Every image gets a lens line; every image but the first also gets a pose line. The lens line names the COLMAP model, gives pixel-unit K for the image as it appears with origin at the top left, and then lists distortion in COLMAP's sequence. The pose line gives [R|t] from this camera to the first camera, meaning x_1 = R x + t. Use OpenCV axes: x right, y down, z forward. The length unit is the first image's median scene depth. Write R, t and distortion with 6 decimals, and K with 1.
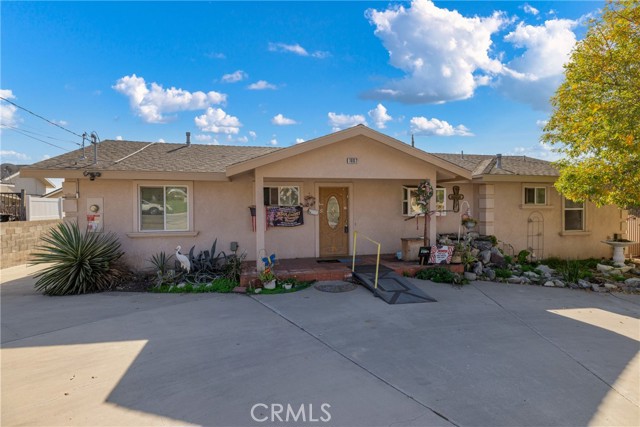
lens RADIAL K [[323.6, 0, 318.2], [0, 323.6, 214.4], [0, 0, 1]] dist [-0.004858, -0.000744]
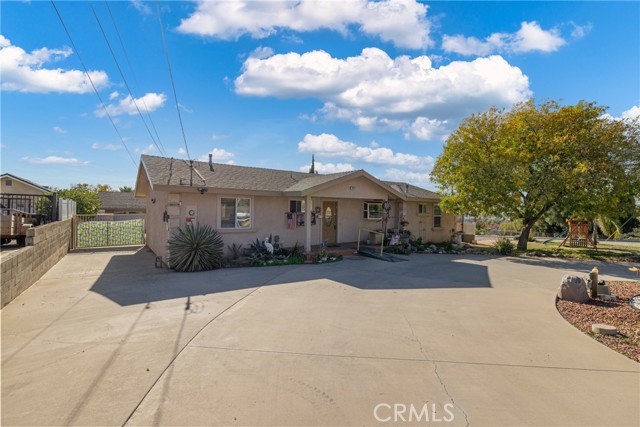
lens RADIAL K [[287.0, 0, 319.6], [0, 287.0, 211.6], [0, 0, 1]] dist [-0.009452, 0.001248]
pose [[0.922197, 0.017174, 0.386338, -0.596835], [-0.013319, 0.999831, -0.012655, -0.014580], [-0.386490, 0.006525, 0.922271, -0.340417]]
